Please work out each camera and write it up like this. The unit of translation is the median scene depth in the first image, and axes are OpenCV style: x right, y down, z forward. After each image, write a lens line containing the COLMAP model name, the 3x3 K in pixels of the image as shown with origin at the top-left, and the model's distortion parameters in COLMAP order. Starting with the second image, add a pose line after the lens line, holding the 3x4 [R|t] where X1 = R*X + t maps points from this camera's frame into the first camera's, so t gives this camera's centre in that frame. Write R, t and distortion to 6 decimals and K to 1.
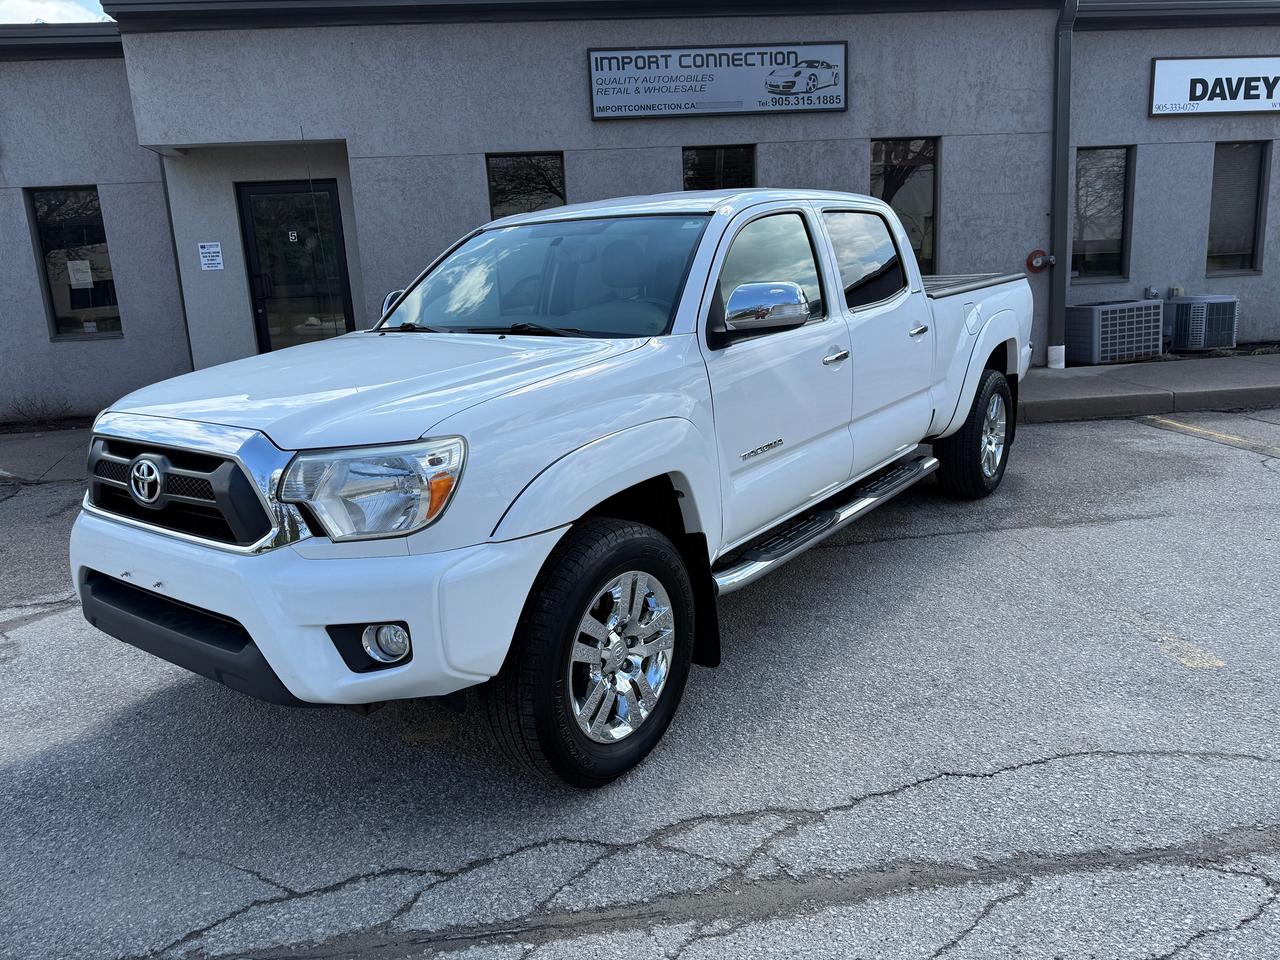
lens RADIAL K [[930.9, 0, 647.7], [0, 930.9, 485.1], [0, 0, 1]] dist [0.002378, -0.007867]
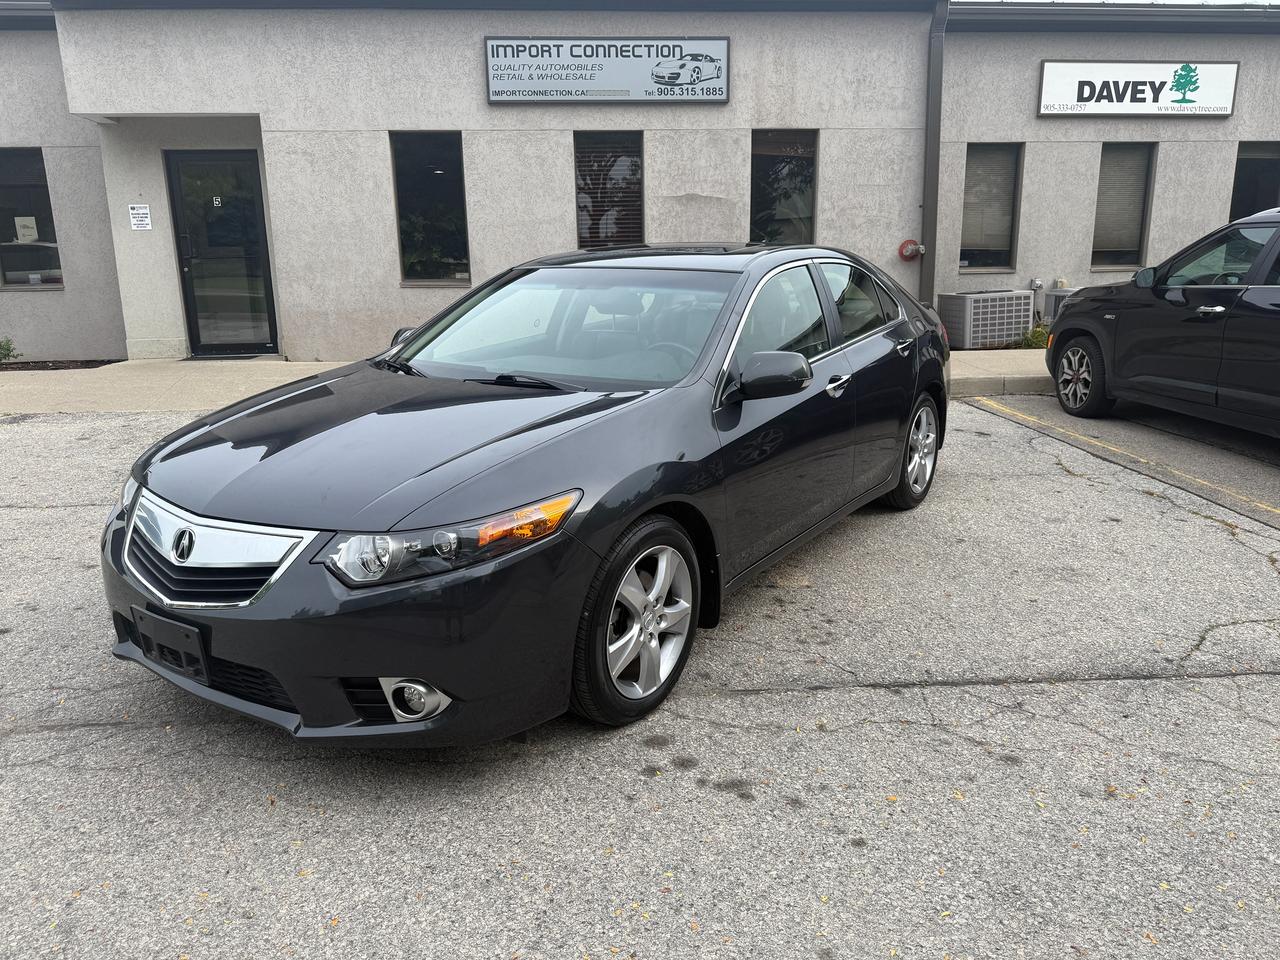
lens RADIAL K [[930.0, 0, 643.8], [0, 930.0, 481.8], [0, 0, 1]] dist [0.006237, -0.014863]
pose [[0.998957, 0.041757, -0.018462, 0.154023], [-0.041332, 0.998886, 0.022789, 0.014104], [0.019393, -0.022002, 0.999570, -0.082612]]
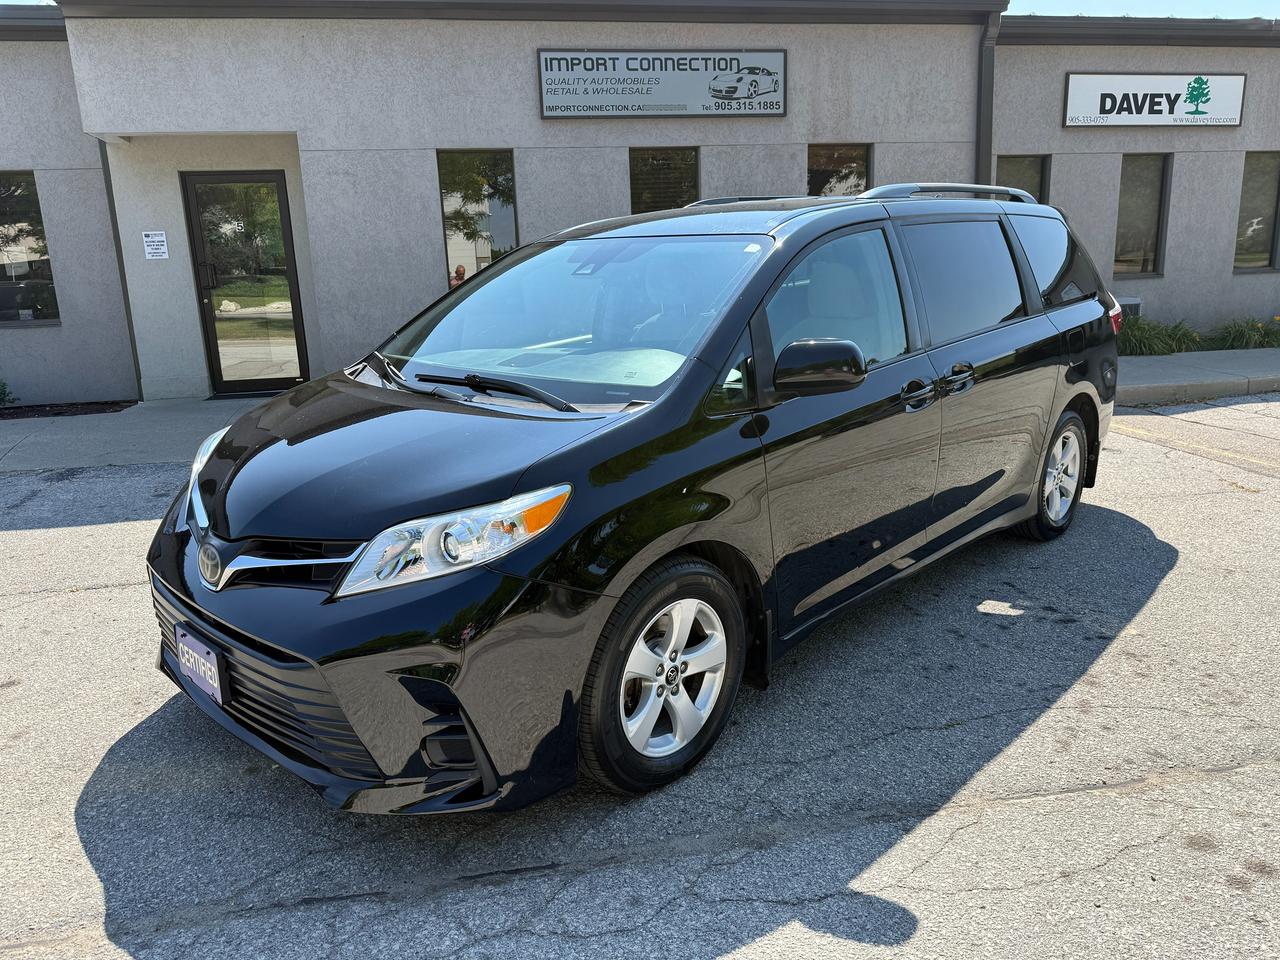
lens RADIAL K [[929.7, 0, 641.5], [0, 929.7, 486.1], [0, 0, 1]] dist [0.003500, -0.010762]
pose [[0.997094, -0.001983, 0.076160, -0.027909], [0.000985, 0.999913, 0.013137, -0.001052], [-0.076180, -0.013024, 0.997009, -0.033838]]
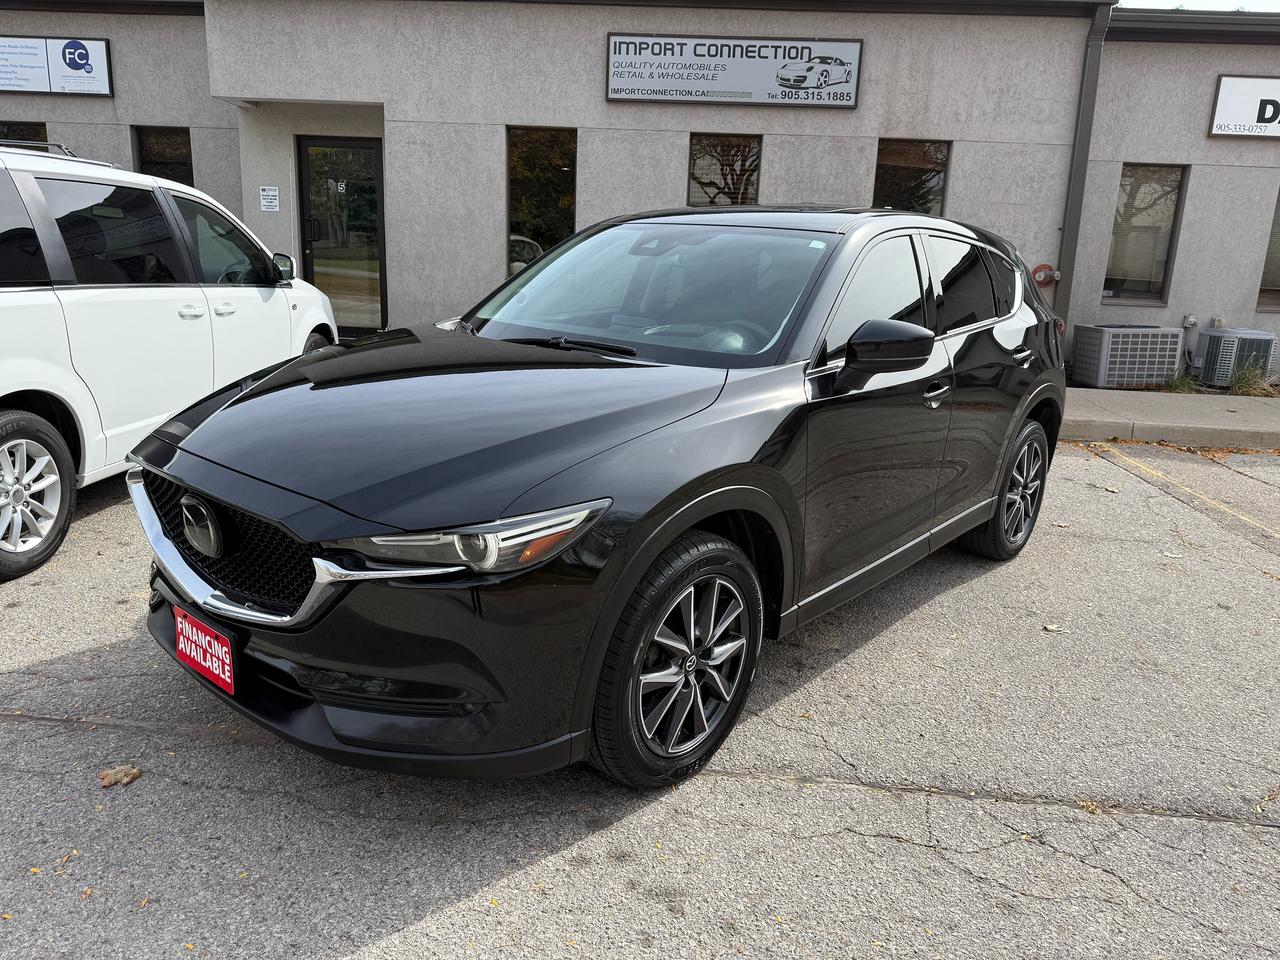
lens RADIAL K [[925.6, 0, 639.6], [0, 925.6, 485.6], [0, 0, 1]] dist [0.003459, -0.008546]
pose [[0.978206, 0.134404, -0.158269, 0.197411], [-0.129785, 0.990766, 0.039212, -0.003649], [0.162078, -0.017817, 0.986617, -0.041753]]
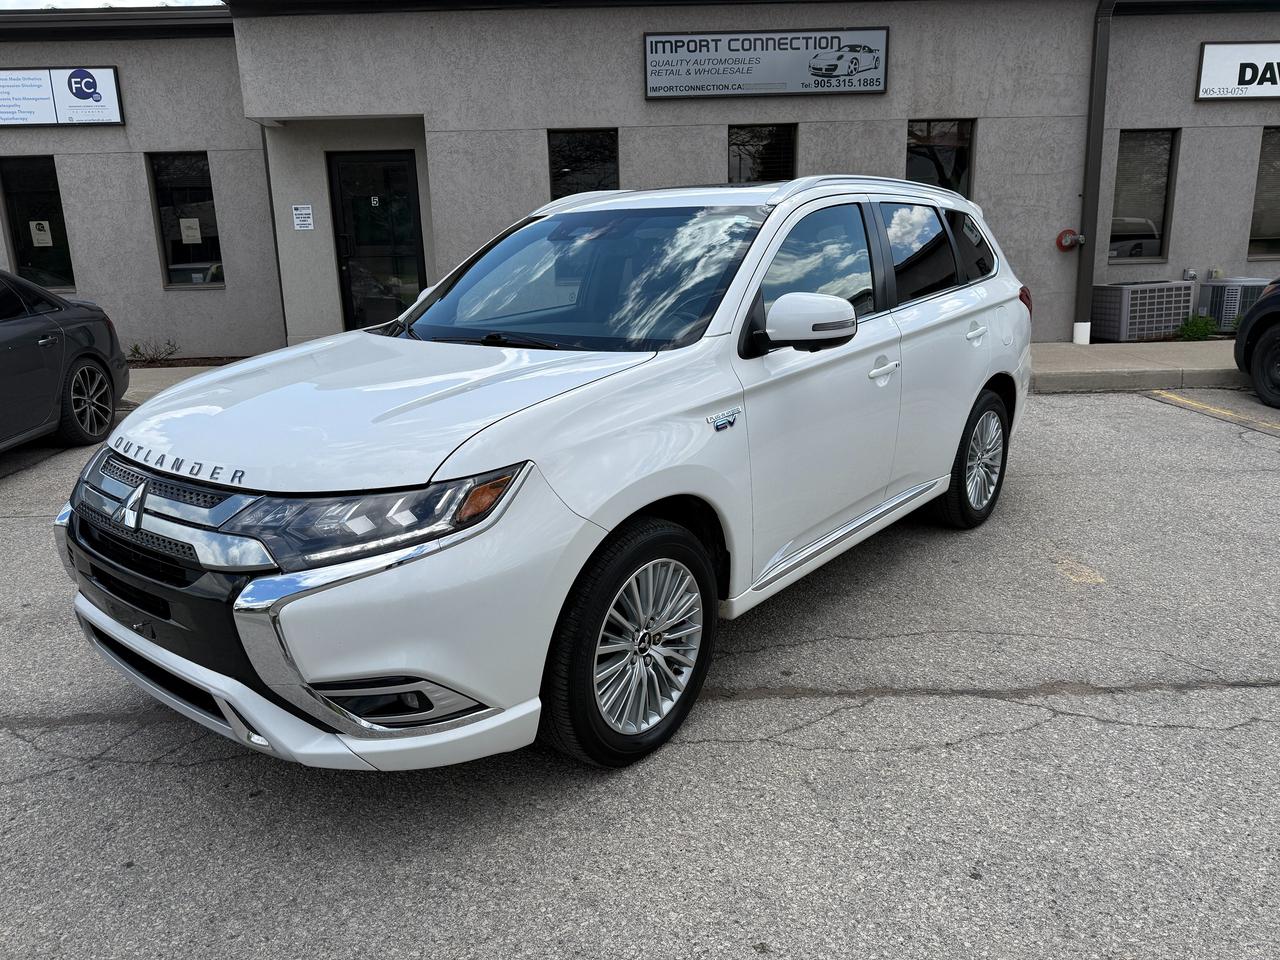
lens RADIAL K [[929.2, 0, 635.5], [0, 929.2, 482.9], [0, 0, 1]] dist [0.005368, -0.012264]
pose [[0.995252, 0.047126, -0.085160, 0.041013], [-0.044507, 0.998483, 0.032406, 0.019770], [0.086558, -0.028462, 0.995840, -0.091887]]
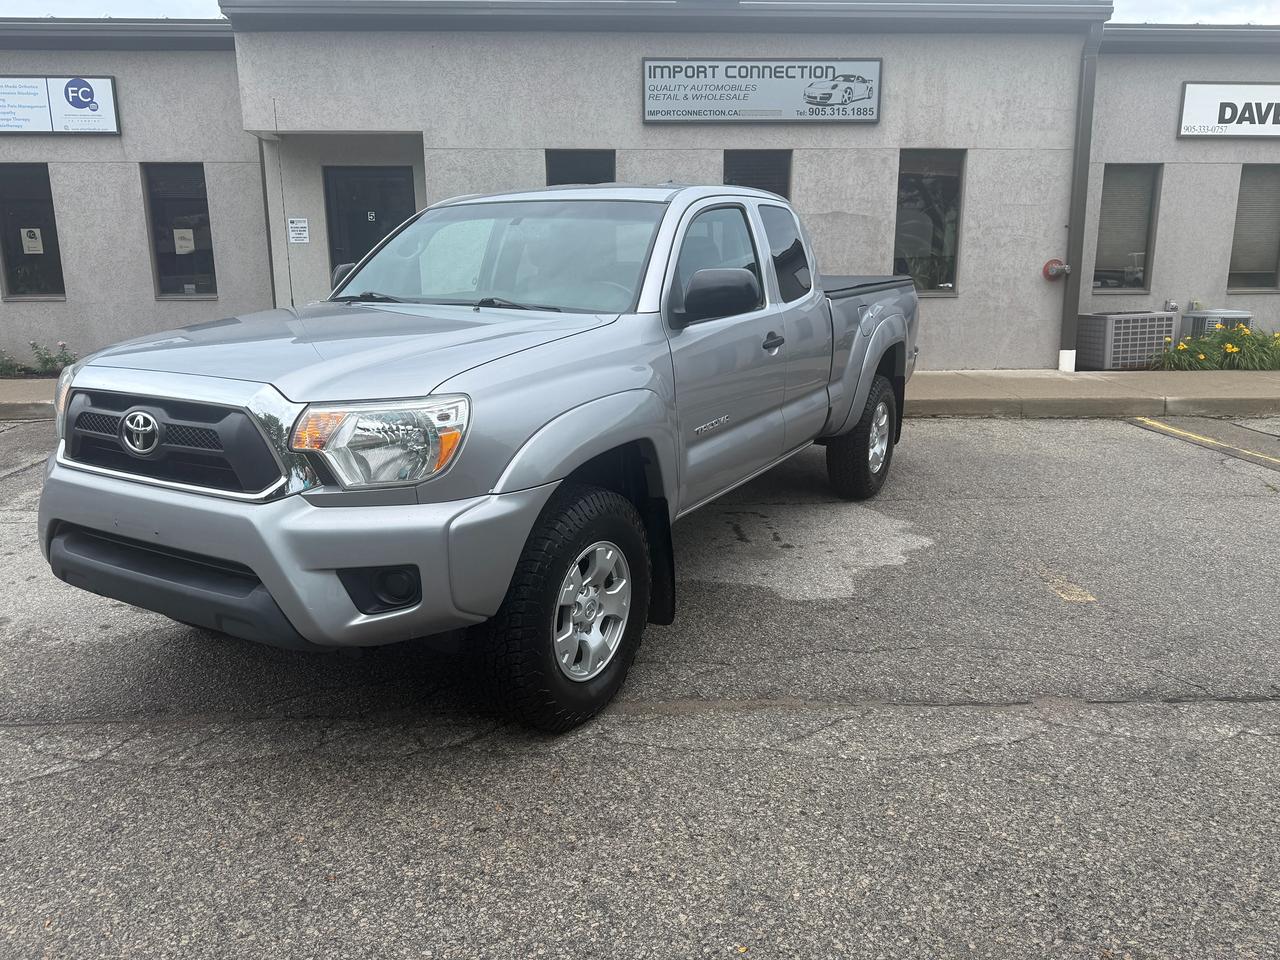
lens RADIAL K [[930.0, 0, 643.8], [0, 930.0, 481.8], [0, 0, 1]] dist [0.006237, -0.014863]
pose [[0.996237, 0.061011, -0.061567, 0.033849], [-0.060694, 0.998132, 0.006997, 0.023893], [0.061879, -0.003234, 0.998078, -0.097532]]
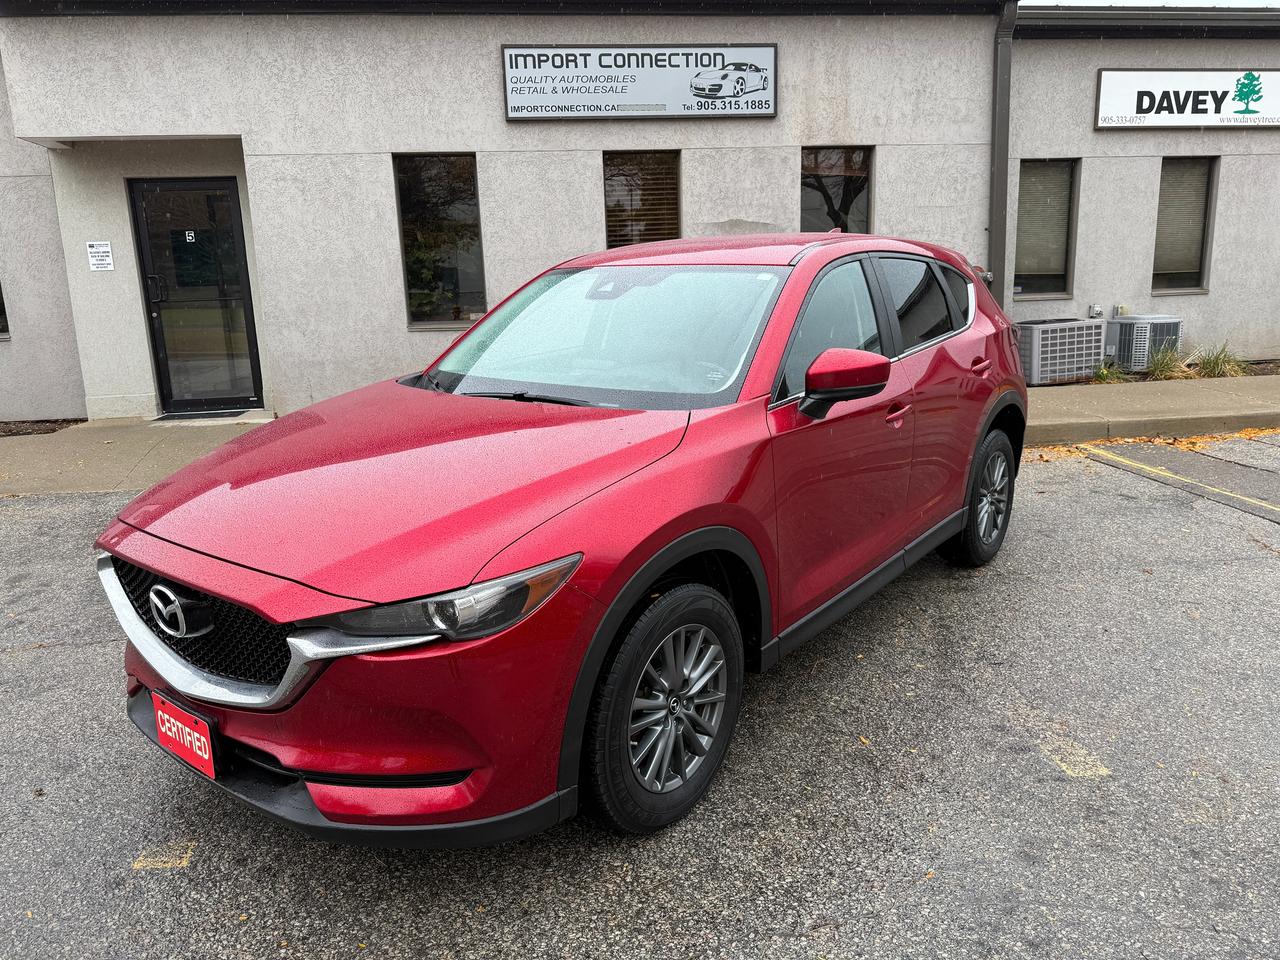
lens RADIAL K [[930.1, 0, 640.0], [0, 930.1, 480.0], [0, 0, 1]] dist [0.001859, -0.009102]
pose [[0.999644, 0.014232, 0.022579, 0.058185], [-0.014205, 0.999898, -0.001393, -0.026970], [-0.022596, 0.001072, 0.999744, 0.051939]]
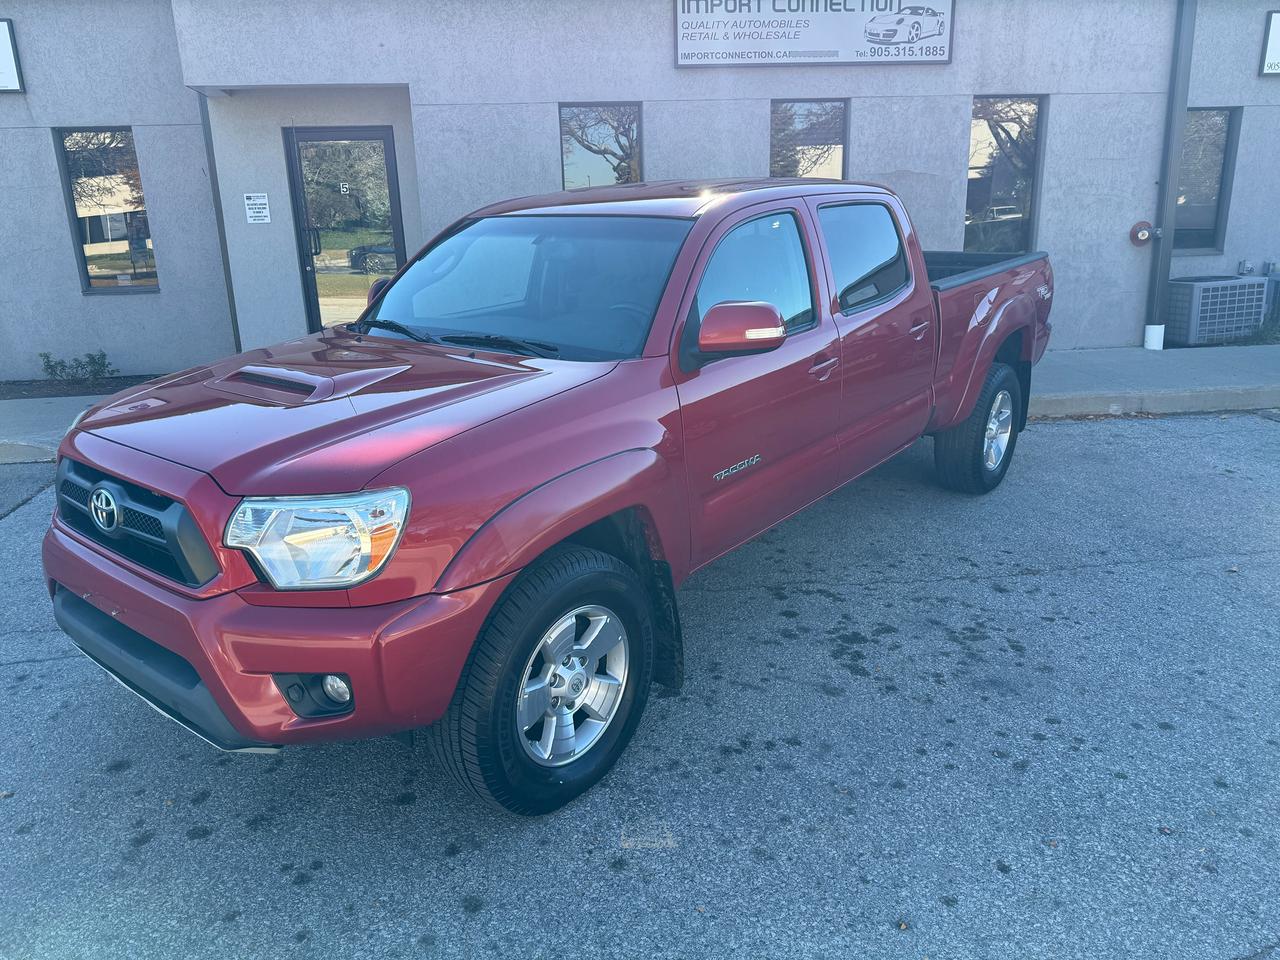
lens RADIAL K [[925.6, 0, 639.6], [0, 925.6, 485.6], [0, 0, 1]] dist [0.003459, -0.008546]
pose [[0.999734, 0.023063, 0.000689, -0.083551], [-0.023061, 0.997823, 0.061782, -0.036320], [0.000738, -0.061782, 0.998089, 0.062679]]
